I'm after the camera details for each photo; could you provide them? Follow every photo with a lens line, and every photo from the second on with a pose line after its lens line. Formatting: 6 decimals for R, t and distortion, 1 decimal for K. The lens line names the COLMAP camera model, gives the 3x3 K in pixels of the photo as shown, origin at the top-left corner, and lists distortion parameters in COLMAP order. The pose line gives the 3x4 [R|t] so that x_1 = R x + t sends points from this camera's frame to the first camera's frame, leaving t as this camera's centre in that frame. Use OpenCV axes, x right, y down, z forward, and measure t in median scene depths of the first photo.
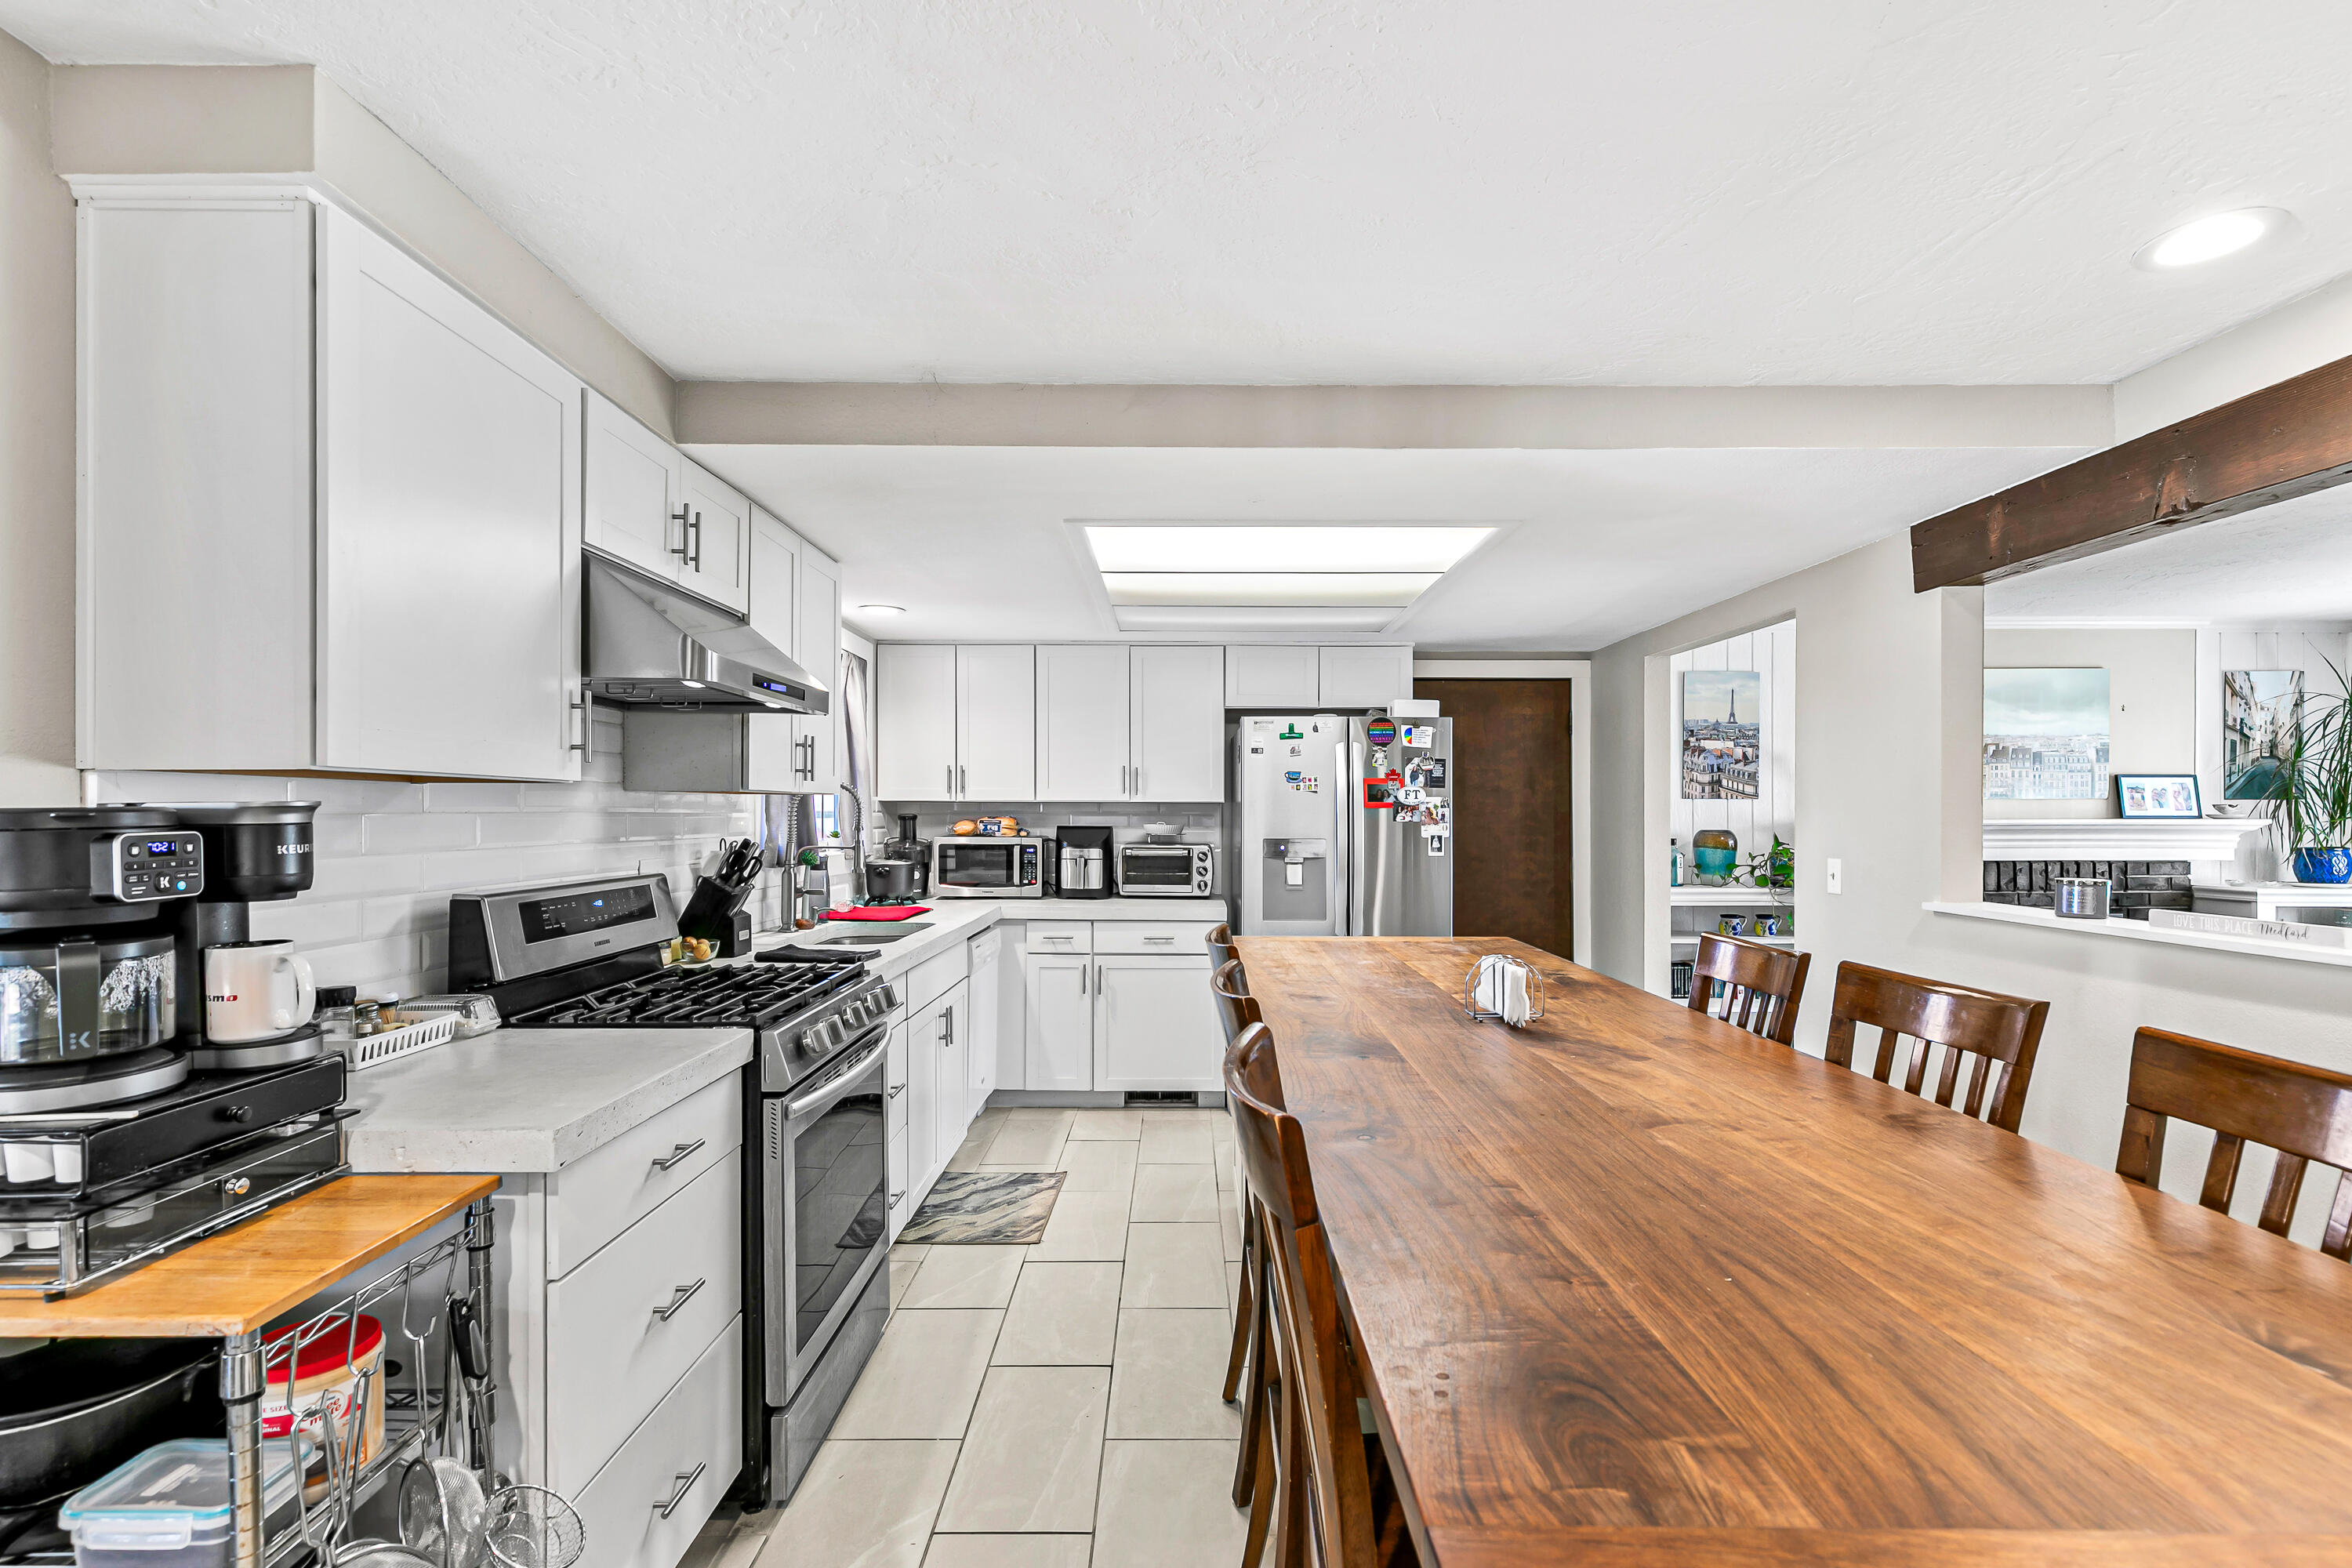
lens RADIAL K [[1088.6, 0, 1195.0], [0, 1088.6, 822.4], [0, 0, 1]] dist [0.013042, -0.002088]
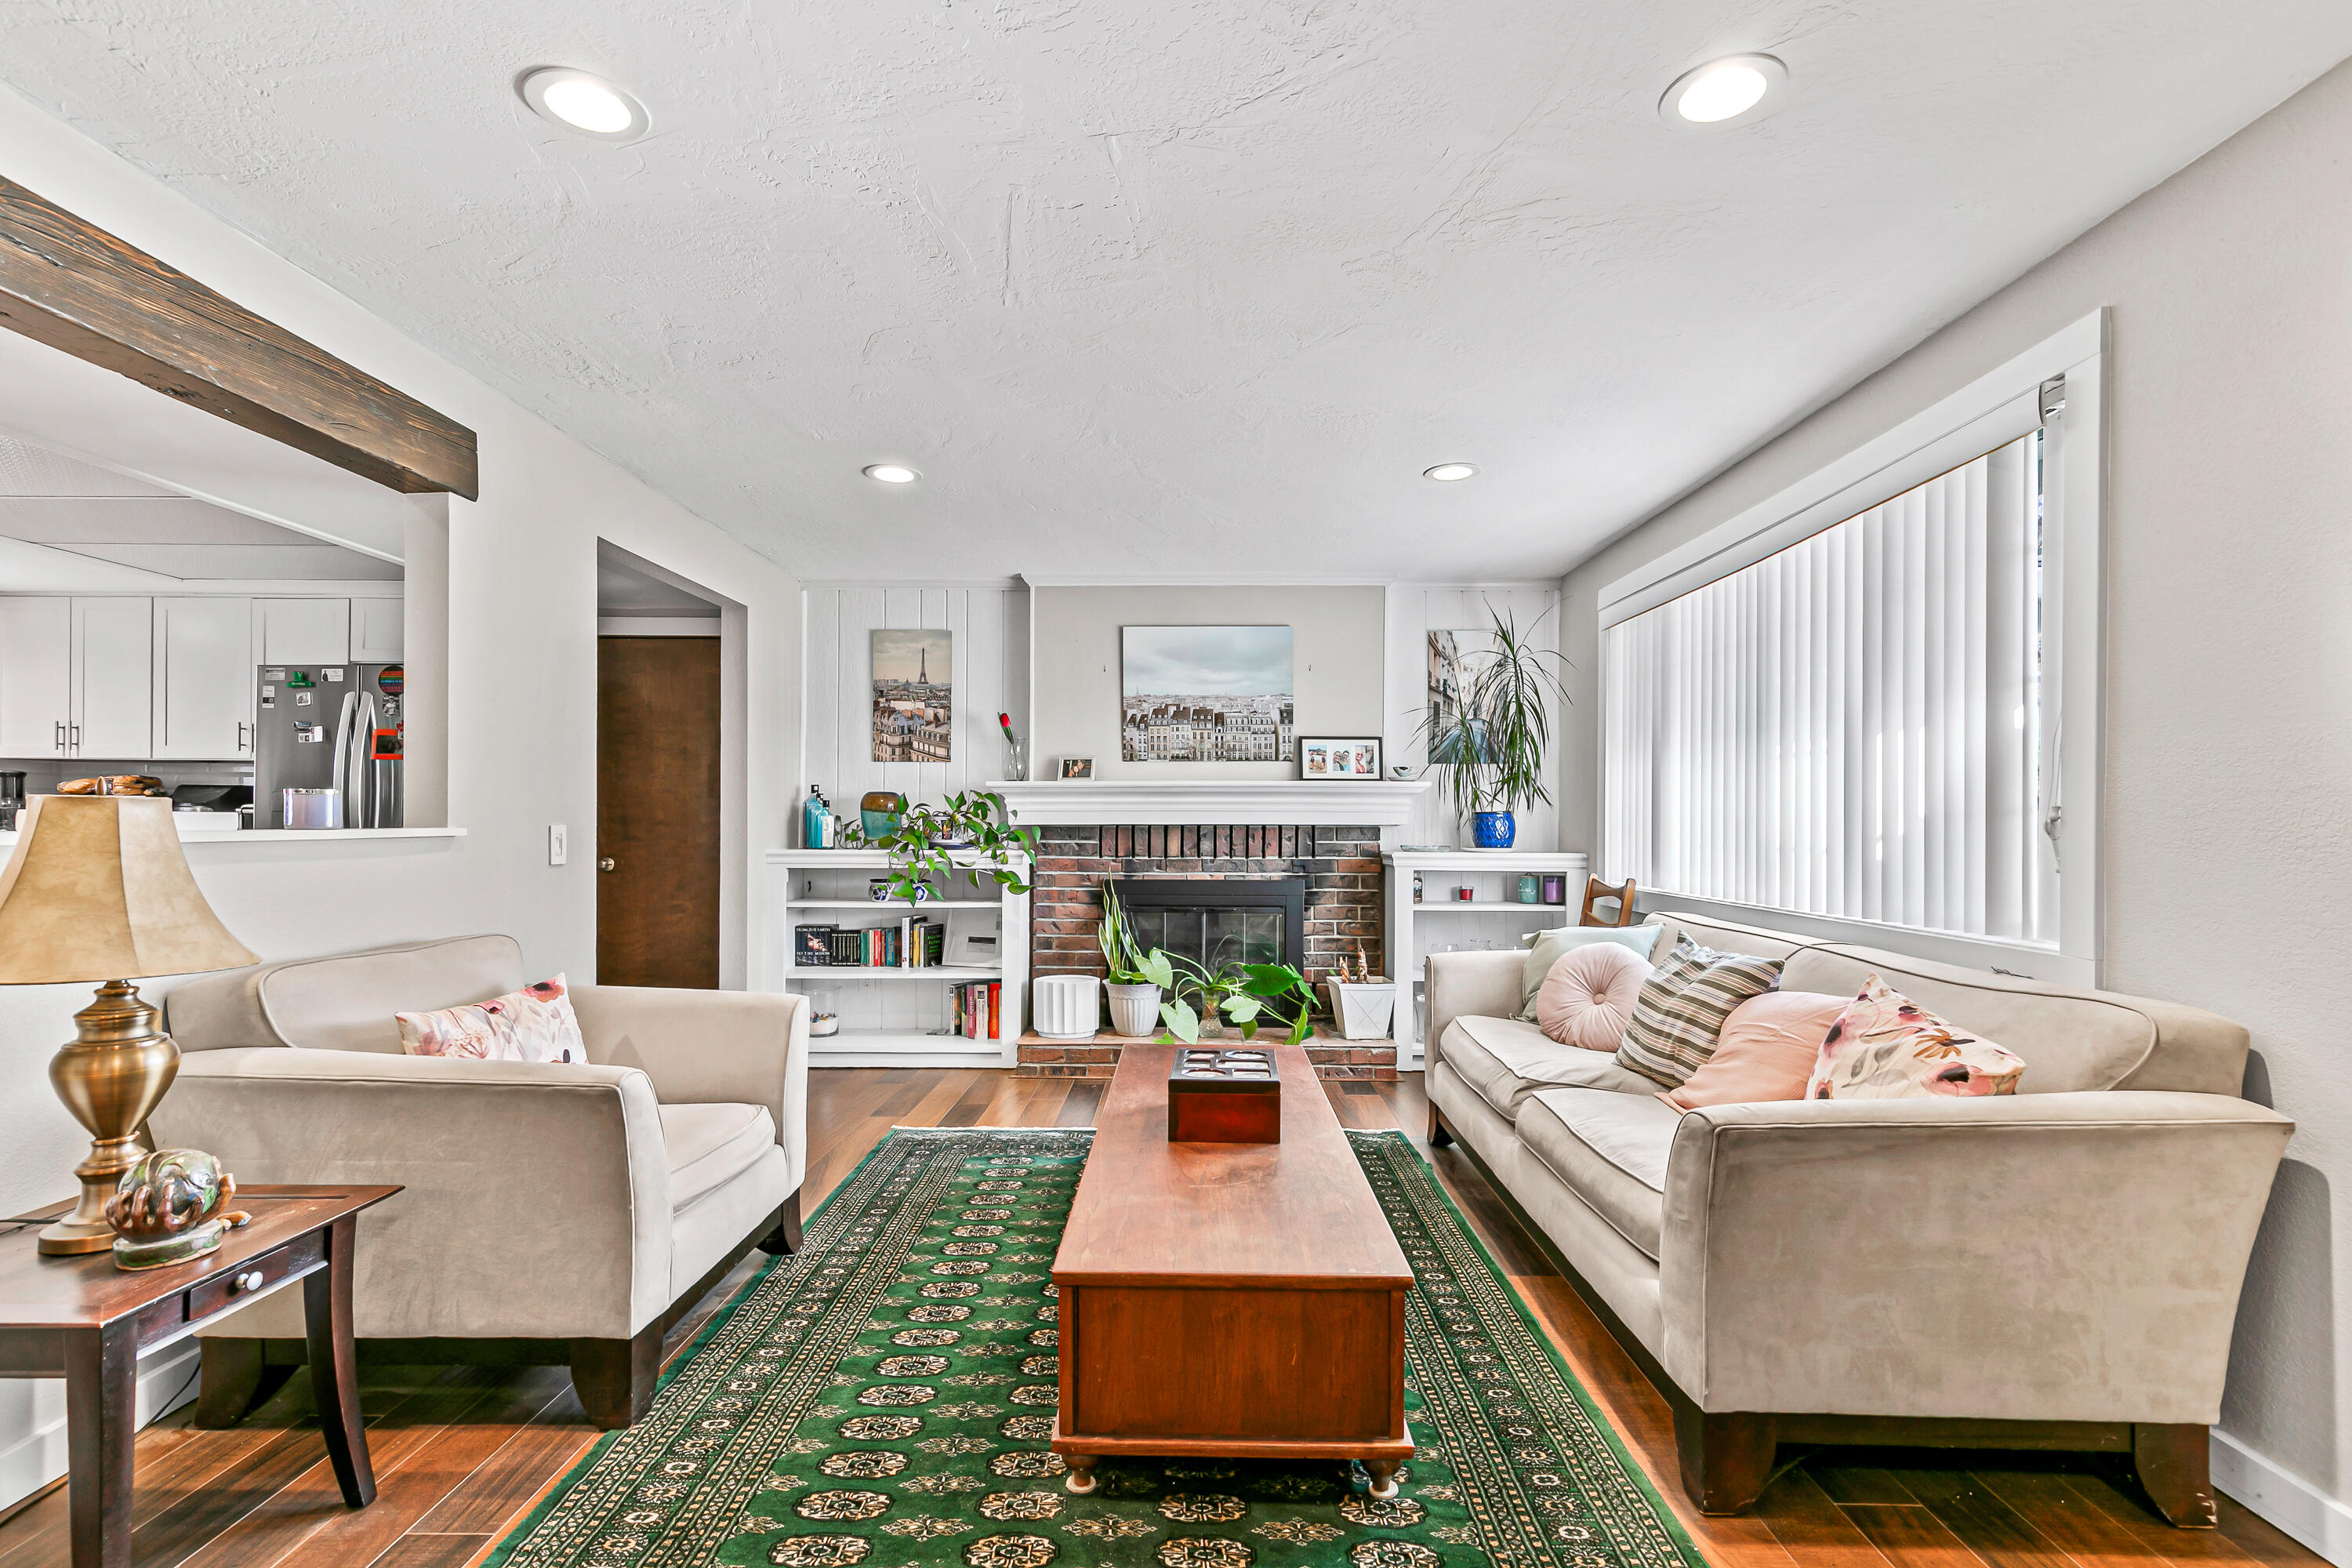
lens RADIAL K [[1088.6, 0, 1160.5], [0, 1088.6, 815.6], [0, 0, 1]] dist [0.013042, -0.002088]
pose [[0.999683, 0.003308, -0.024944, 0.727655], [-0.003719, 0.999858, -0.016433, 0.041769], [0.024886, 0.016520, 0.999554, 0.038707]]
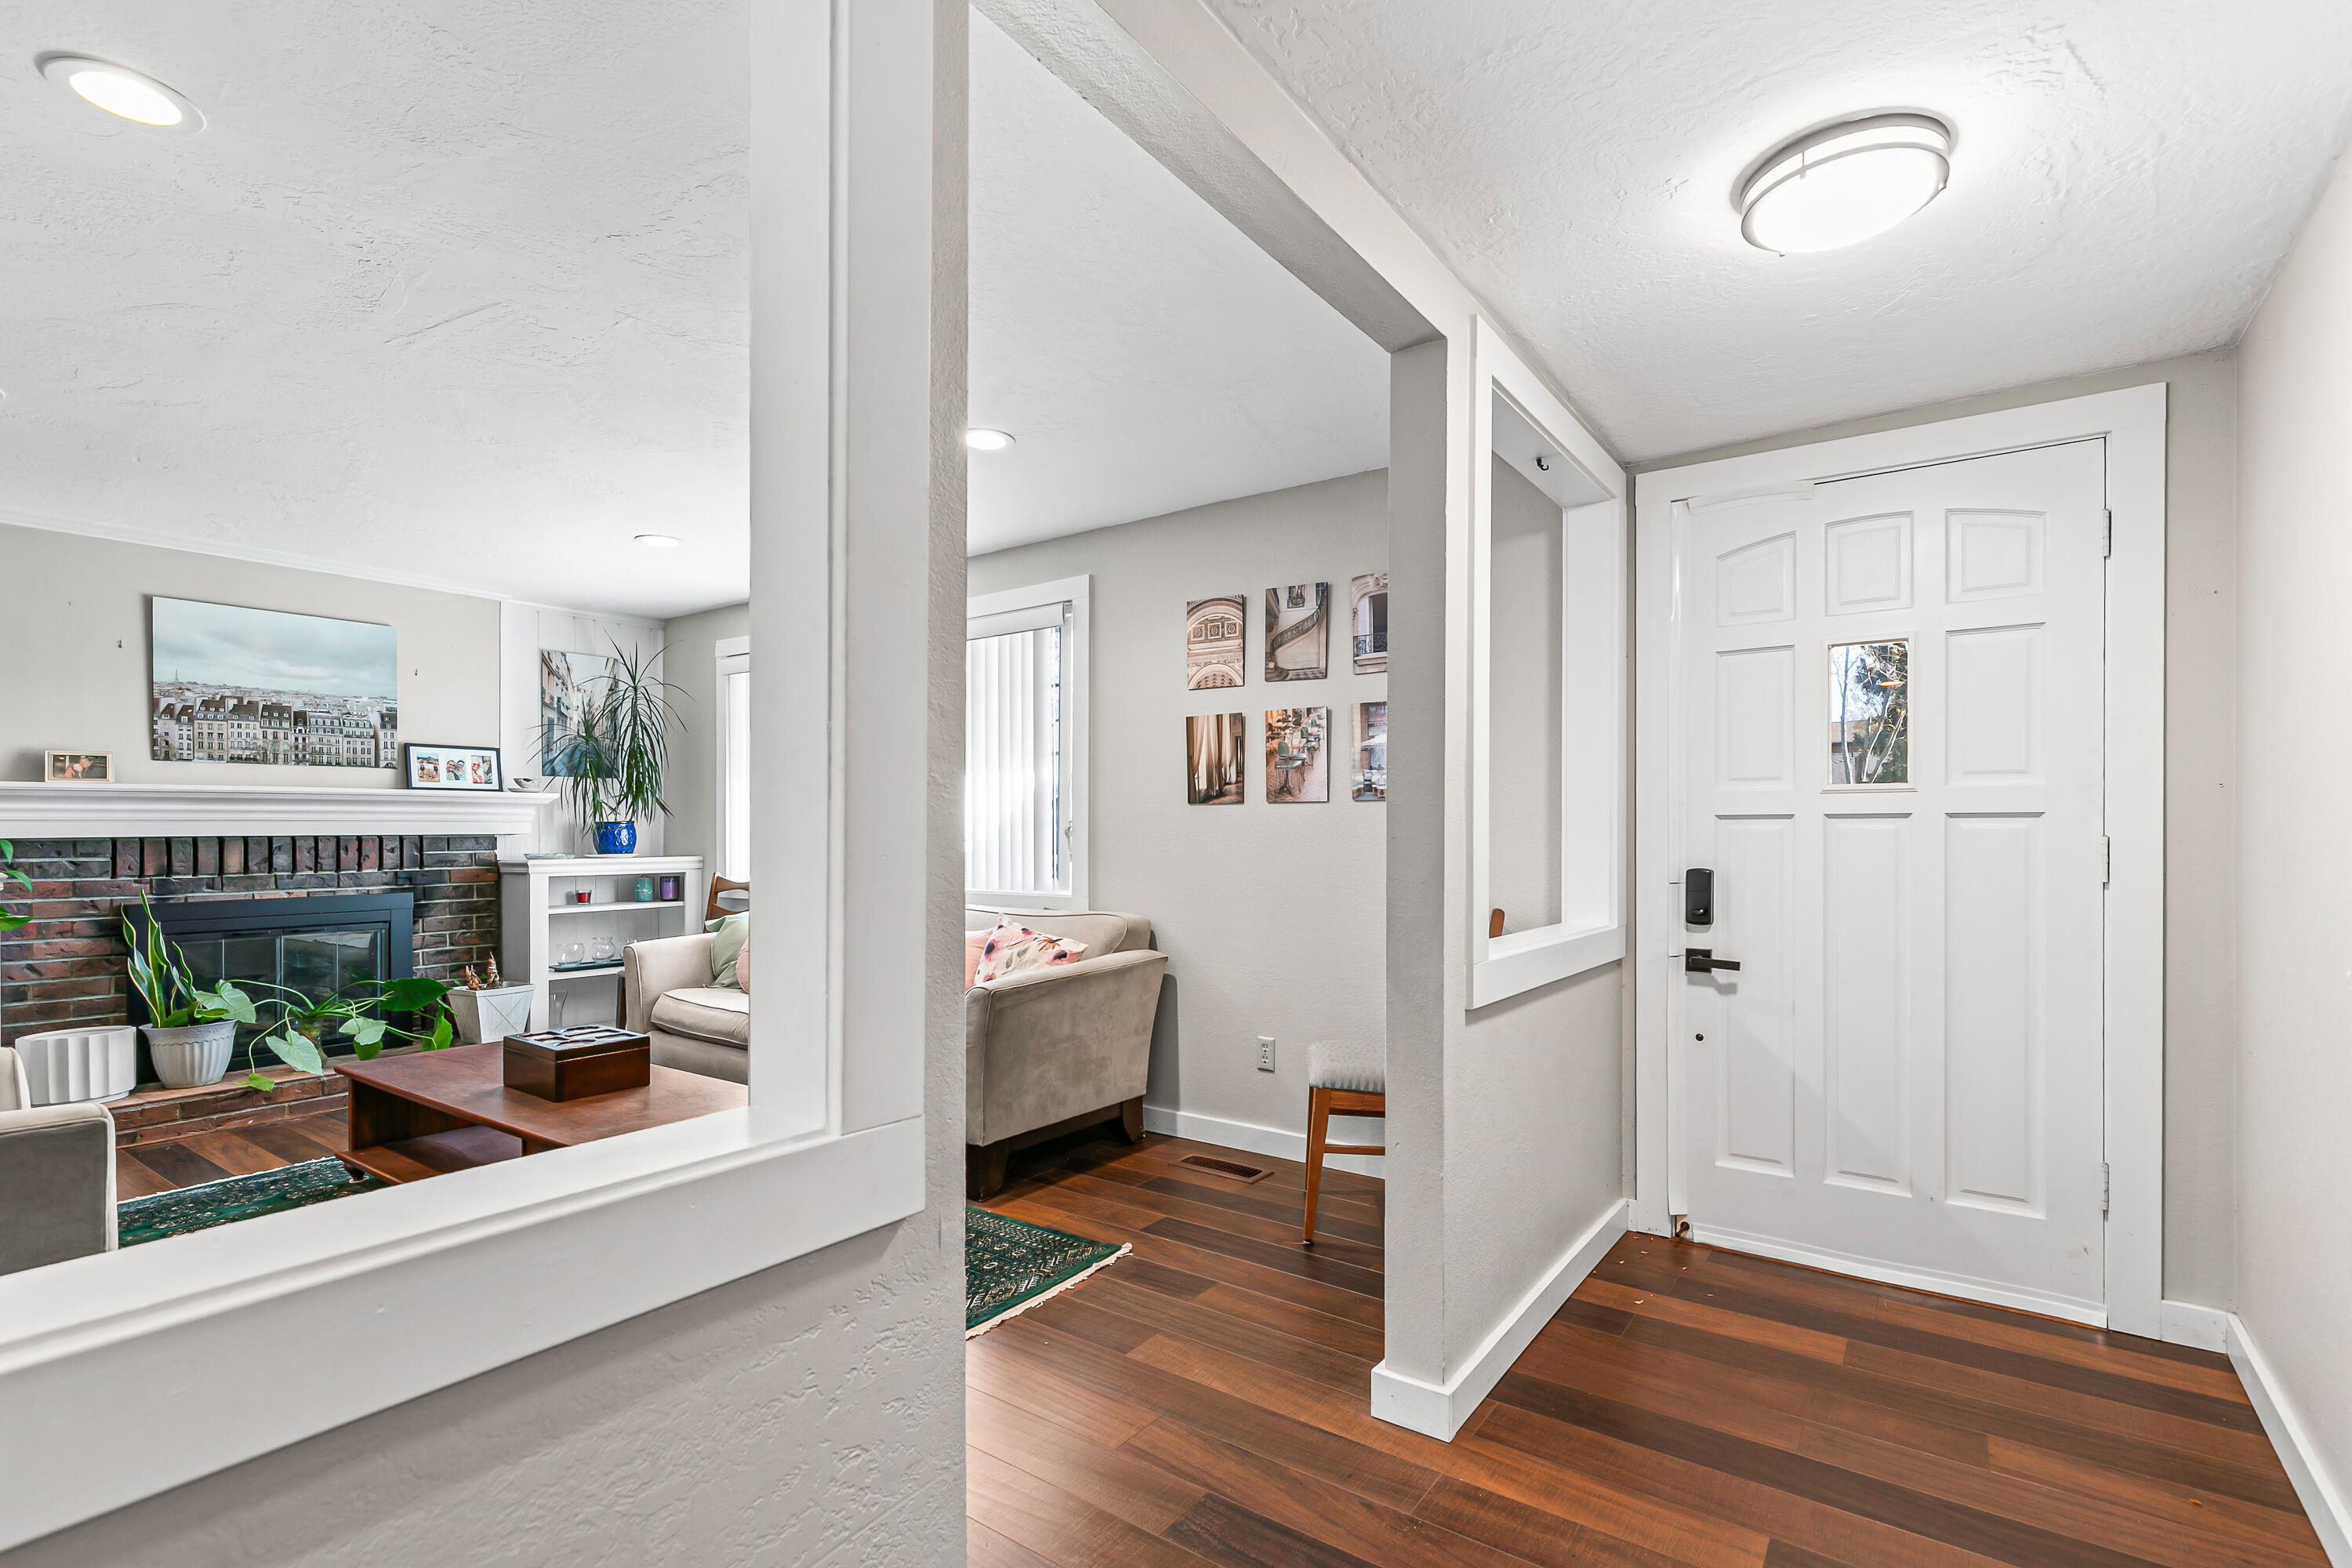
lens RADIAL K [[1088.6, 0, 1181.7], [0, 1088.6, 825.6], [0, 0, 1]] dist [0.013042, -0.002088]
pose [[0.590953, 0.000615, 0.806706, 0.472185], [0.011999, 0.999882, -0.009552, 0.042182], [-0.806617, 0.015324, 0.590876, -0.072685]]
